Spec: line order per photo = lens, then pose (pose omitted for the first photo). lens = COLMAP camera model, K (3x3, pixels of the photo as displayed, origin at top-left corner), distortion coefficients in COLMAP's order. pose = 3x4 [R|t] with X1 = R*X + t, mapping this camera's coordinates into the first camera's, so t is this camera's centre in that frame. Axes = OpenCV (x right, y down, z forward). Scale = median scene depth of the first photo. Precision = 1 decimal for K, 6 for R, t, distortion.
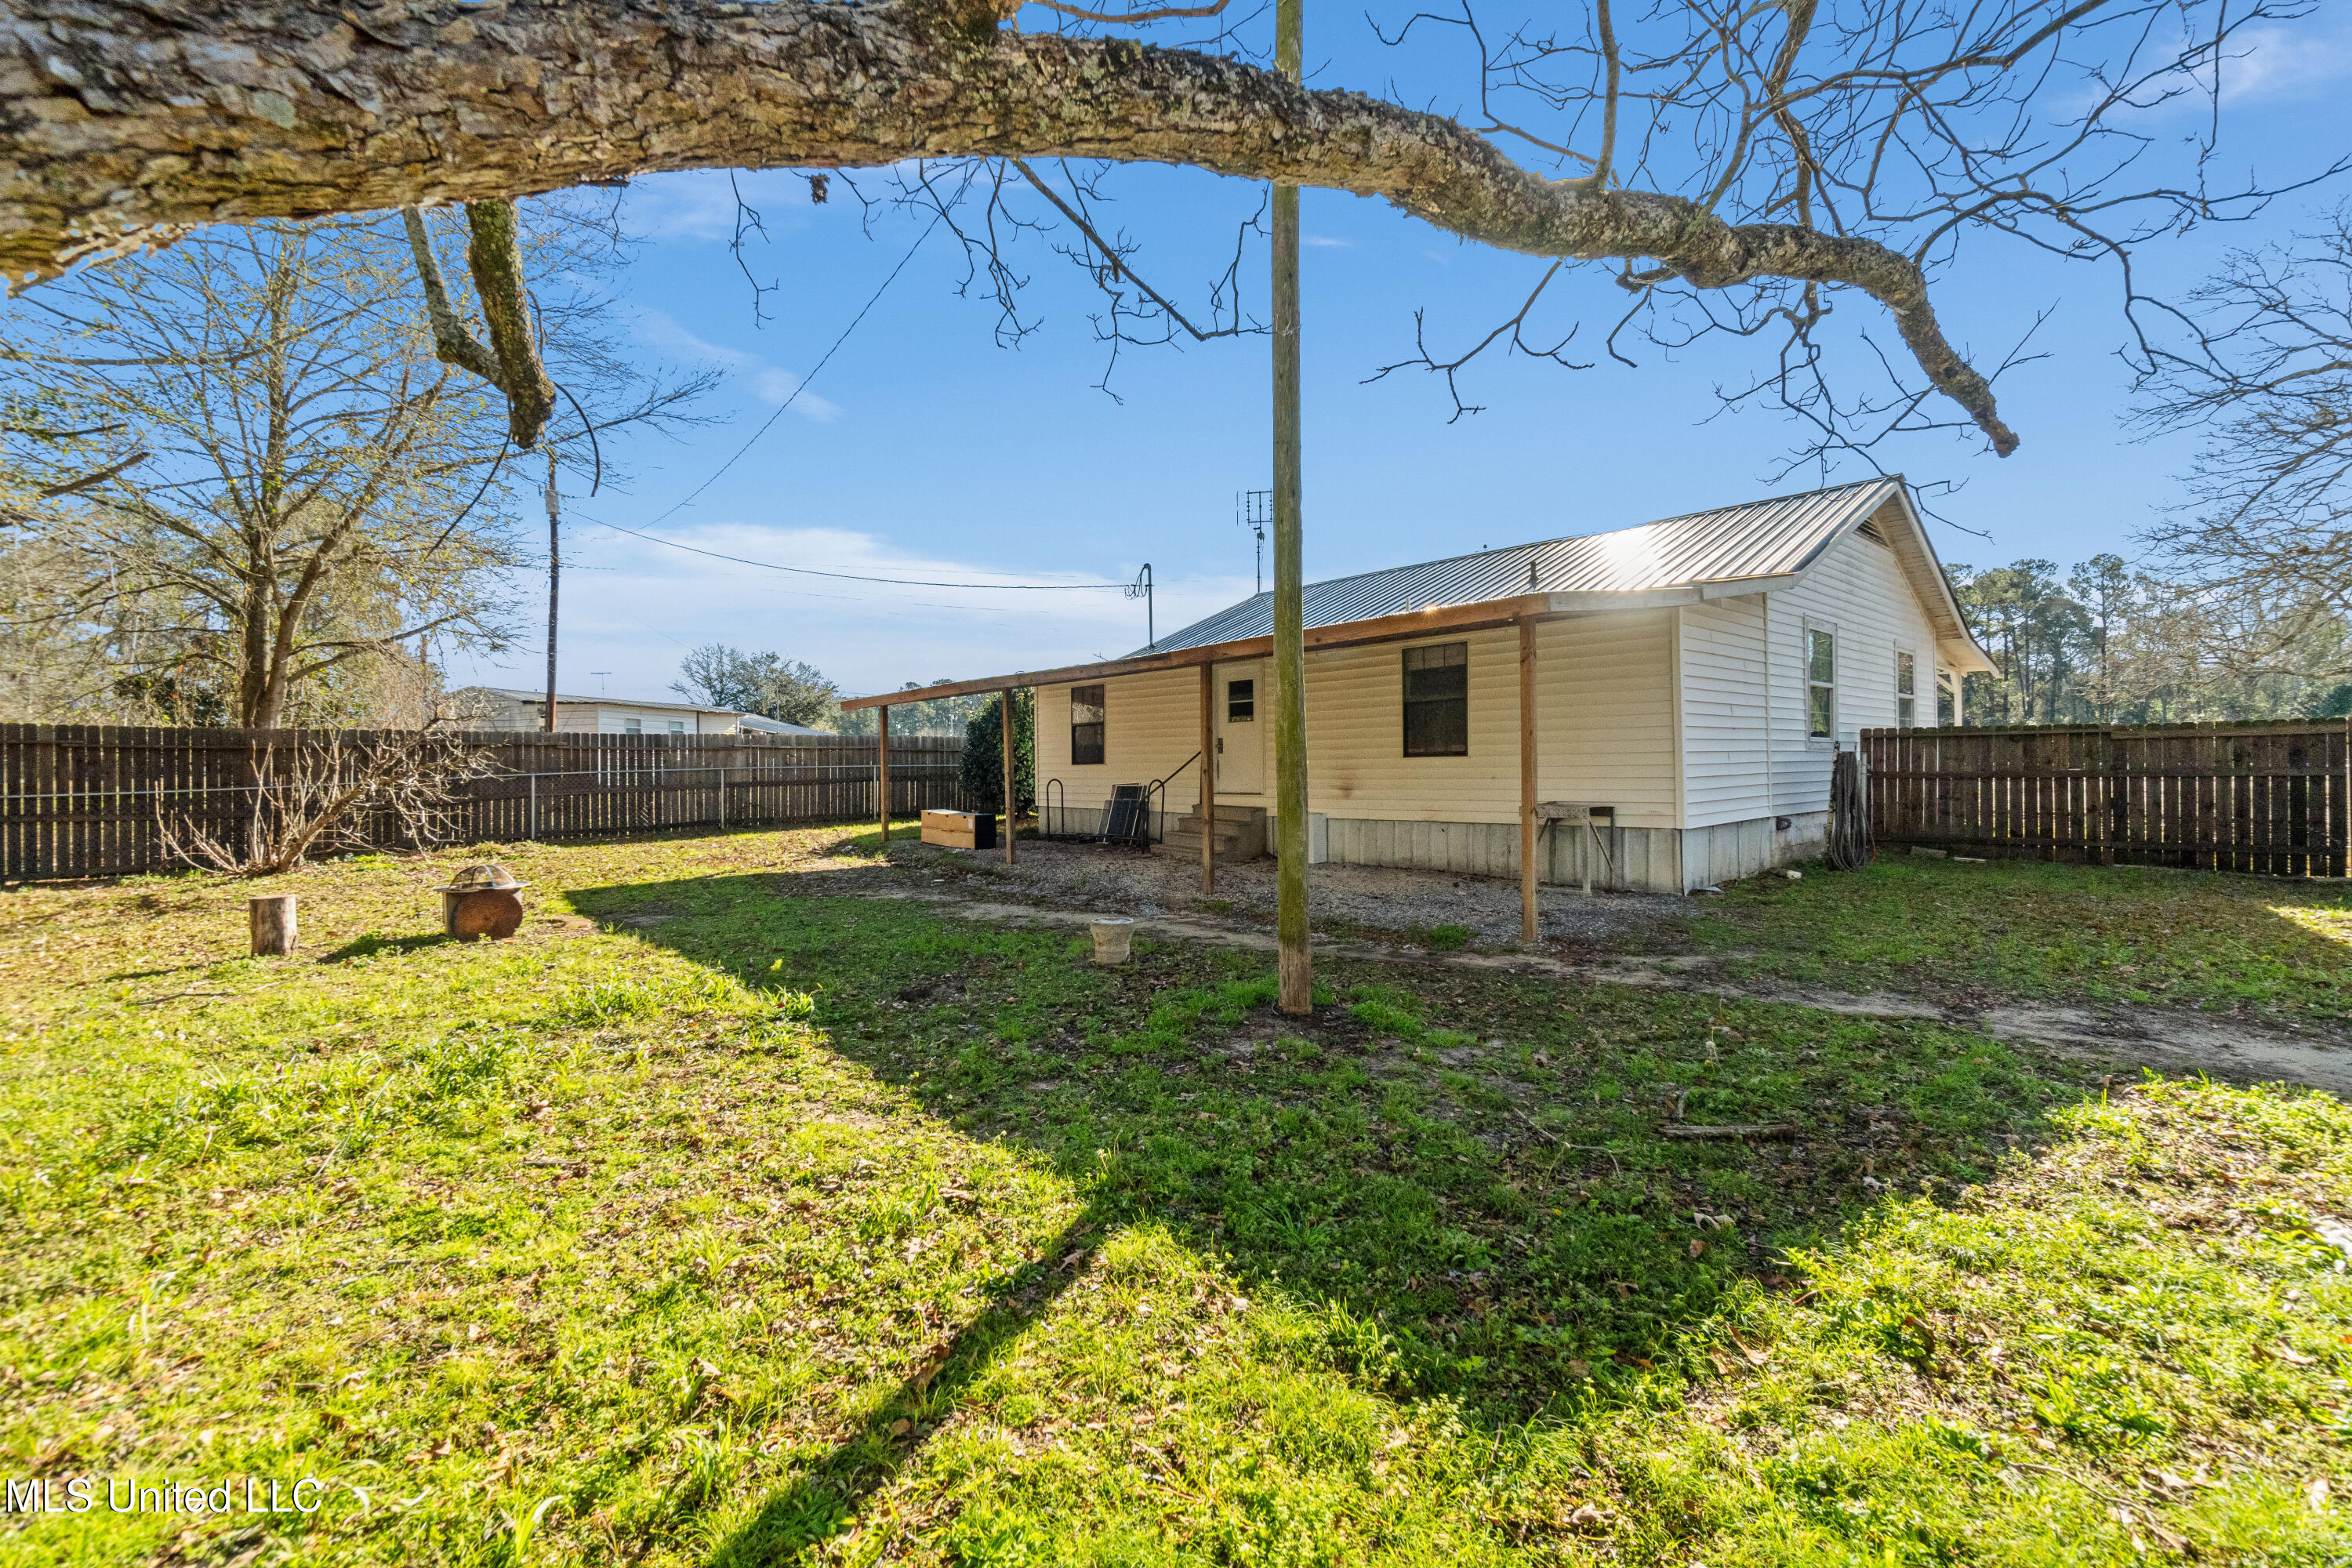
lens RADIAL K [[992.8, 0, 1170.6], [0, 992.8, 773.1], [0, 0, 1]] dist [0.000559, 0.000029]
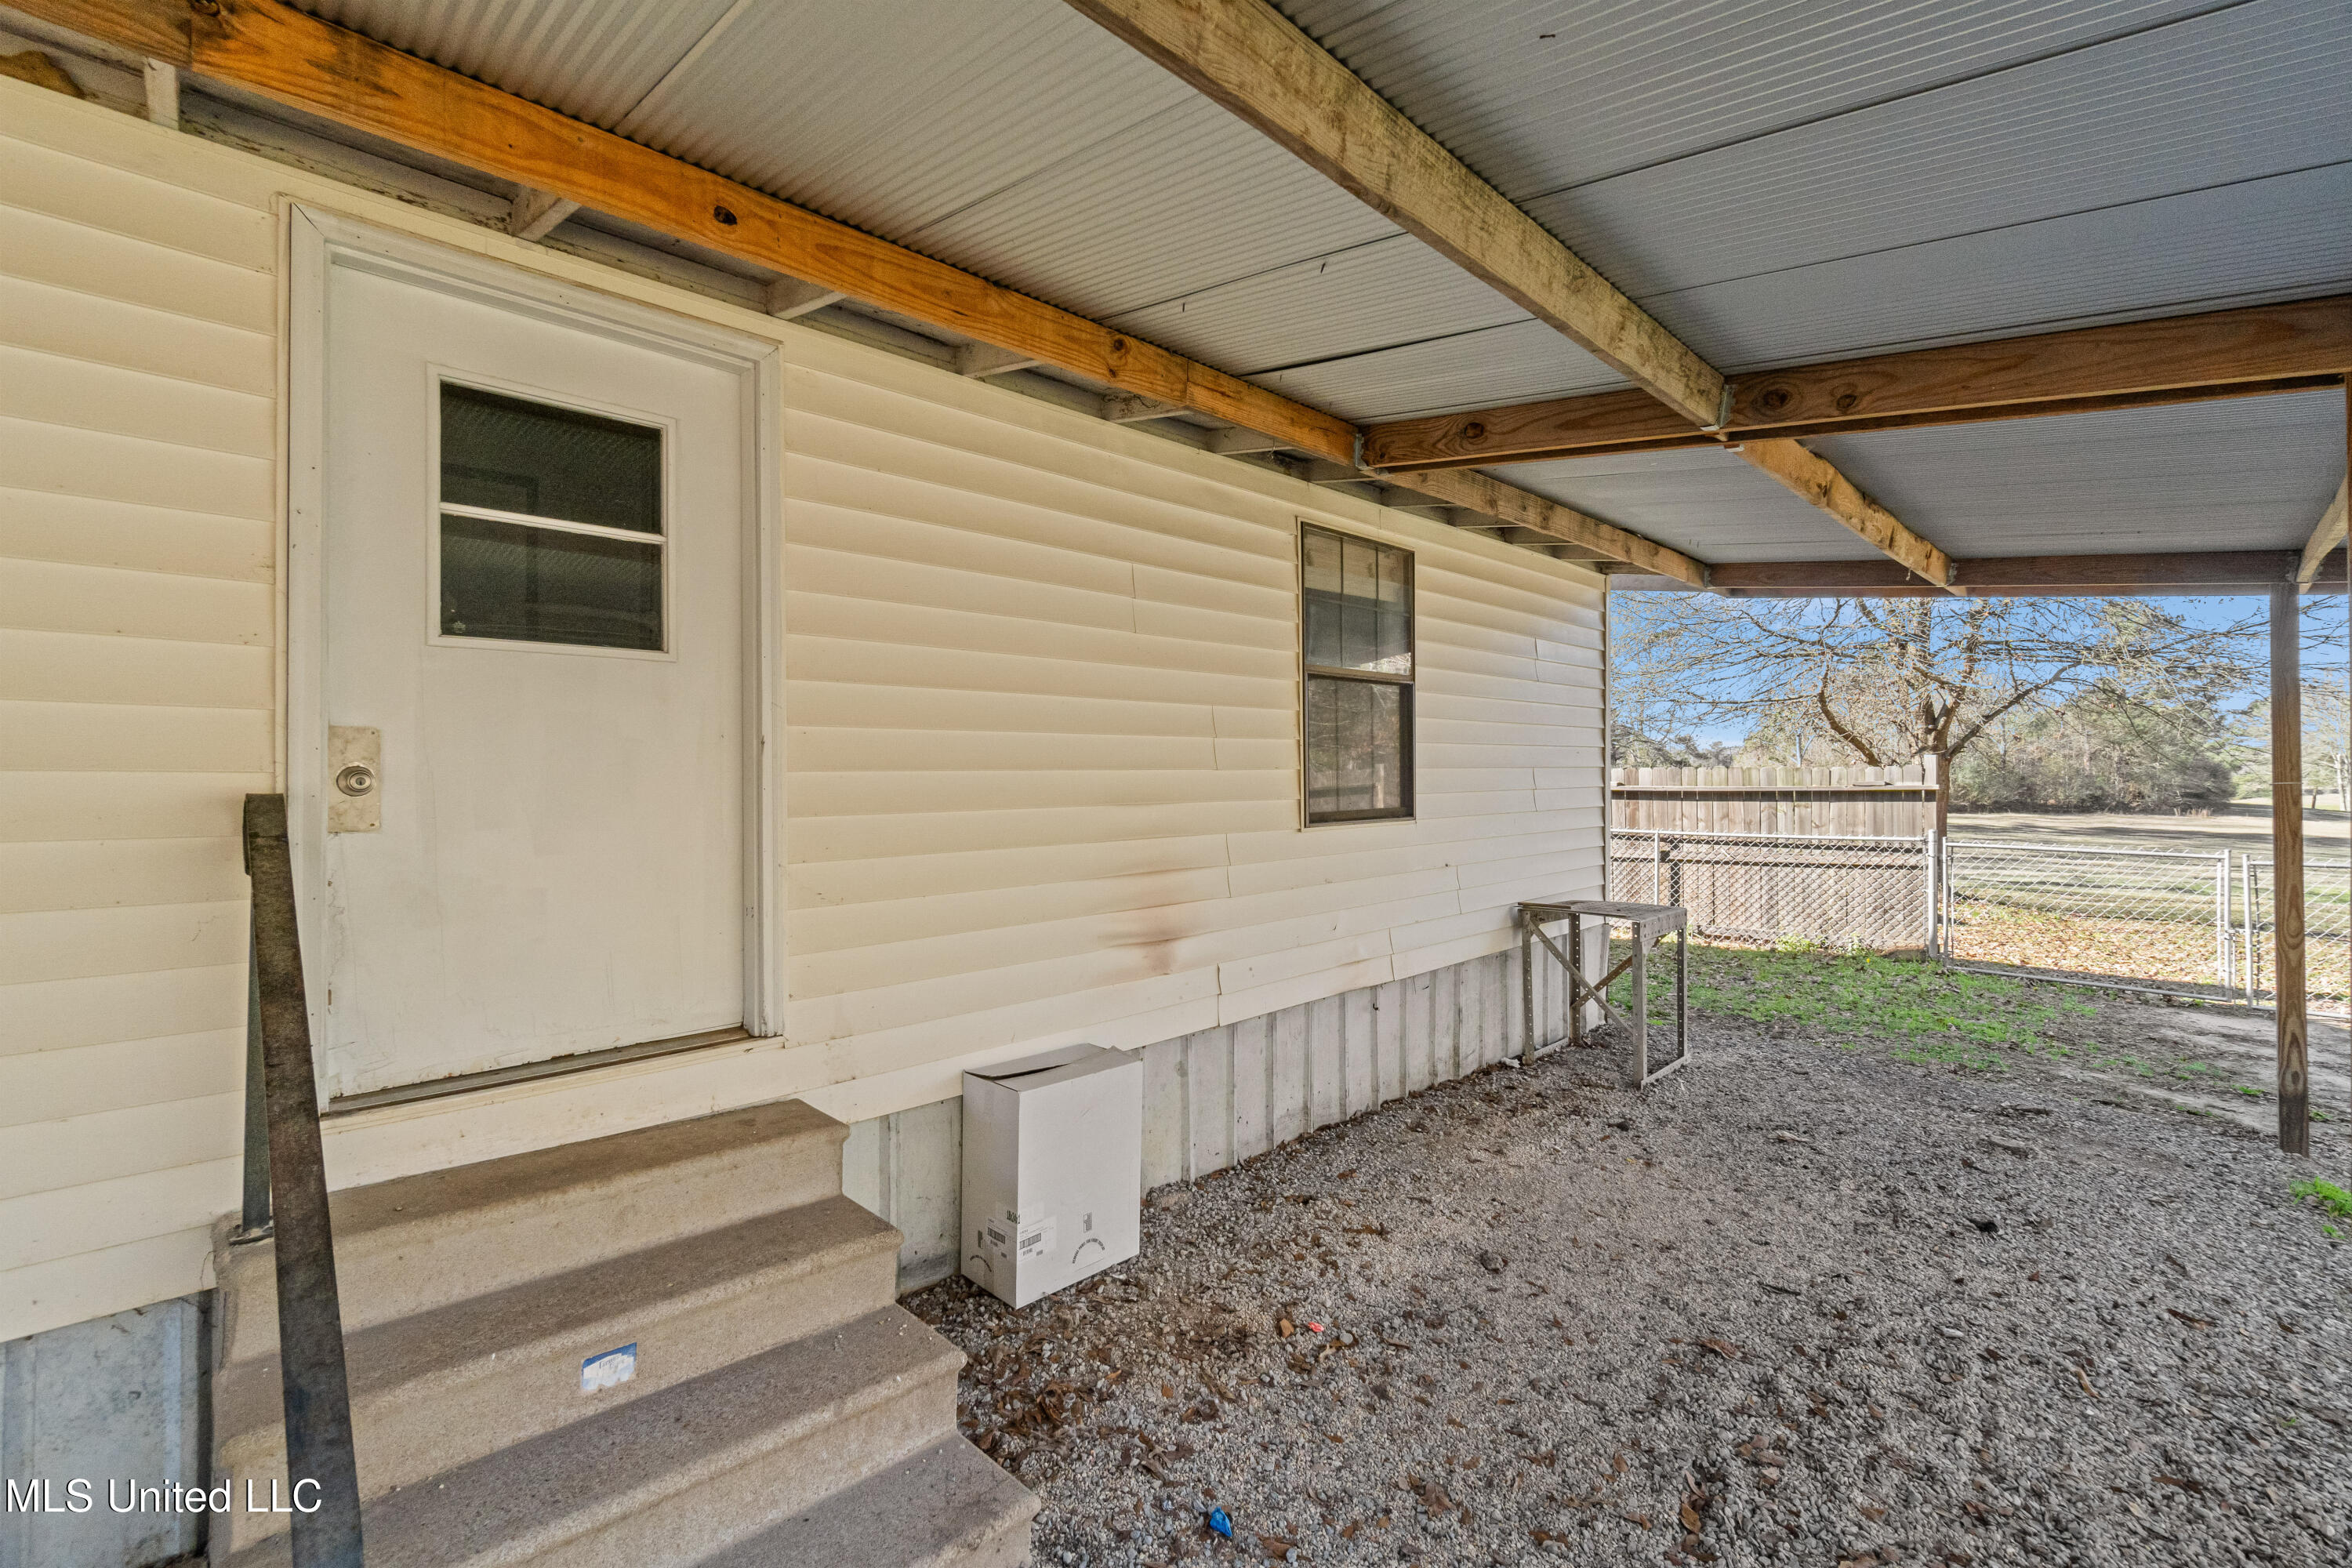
lens RADIAL K [[992.8, 0, 1170.6], [0, 992.8, 773.1], [0, 0, 1]] dist [0.000559, 0.000029]
pose [[-0.016466, 0.011160, 0.999802, -0.098215], [0.012466, 0.999862, -0.010956, -0.027021], [-0.999787, 0.012283, -0.016603, 0.890927]]
